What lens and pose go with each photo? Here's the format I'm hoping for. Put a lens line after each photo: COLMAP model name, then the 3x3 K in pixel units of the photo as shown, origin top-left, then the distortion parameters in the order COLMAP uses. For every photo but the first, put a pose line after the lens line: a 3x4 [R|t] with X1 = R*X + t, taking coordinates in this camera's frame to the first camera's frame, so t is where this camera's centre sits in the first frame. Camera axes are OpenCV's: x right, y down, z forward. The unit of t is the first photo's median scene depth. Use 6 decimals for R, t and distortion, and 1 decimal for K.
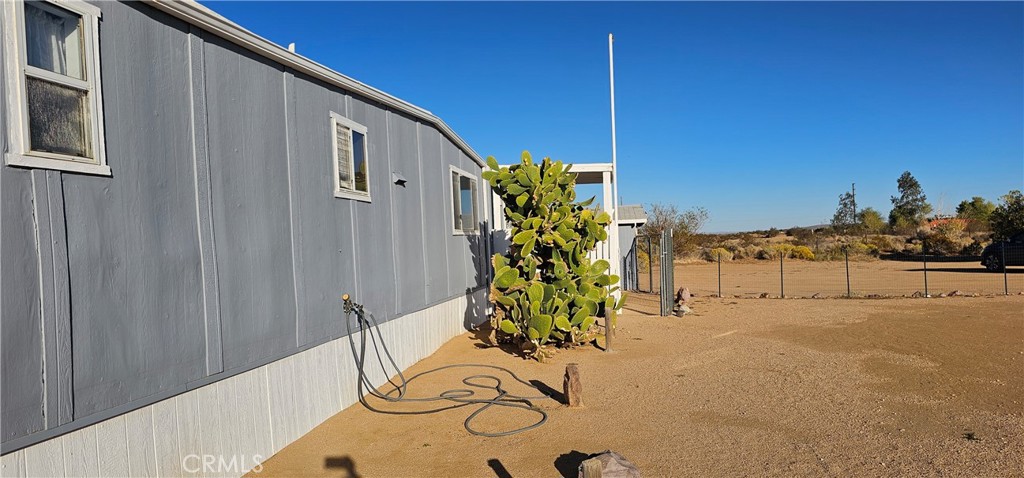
lens RADIAL K [[664.9, 0, 510.4], [0, 664.9, 255.8], [0, 0, 1]] dist [0.050152, -0.058638]
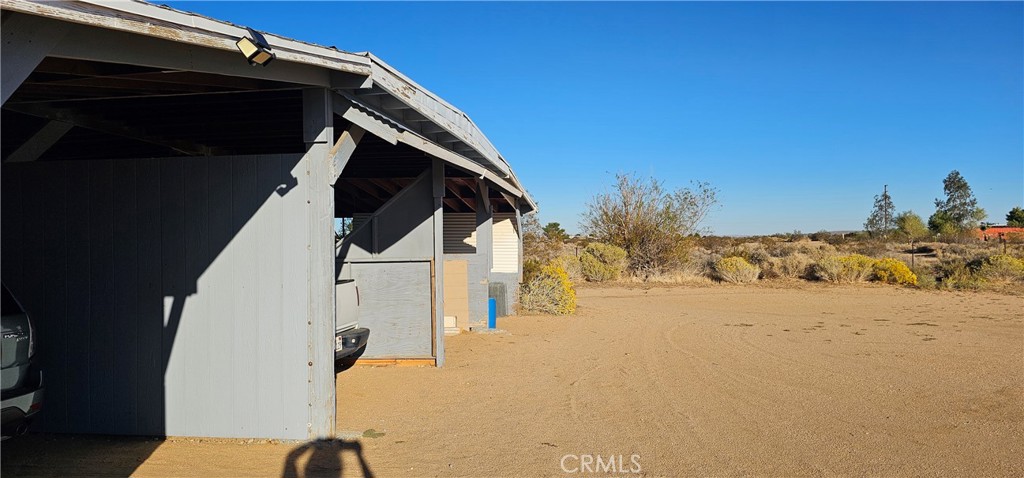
lens RADIAL K [[664.9, 0, 510.4], [0, 664.9, 255.8], [0, 0, 1]] dist [0.050152, -0.058638]
pose [[0.999299, 0.032608, -0.018410, 0.041079], [-0.032506, 0.999455, 0.005806, -0.002891], [0.018589, -0.005203, 0.999814, 0.132361]]
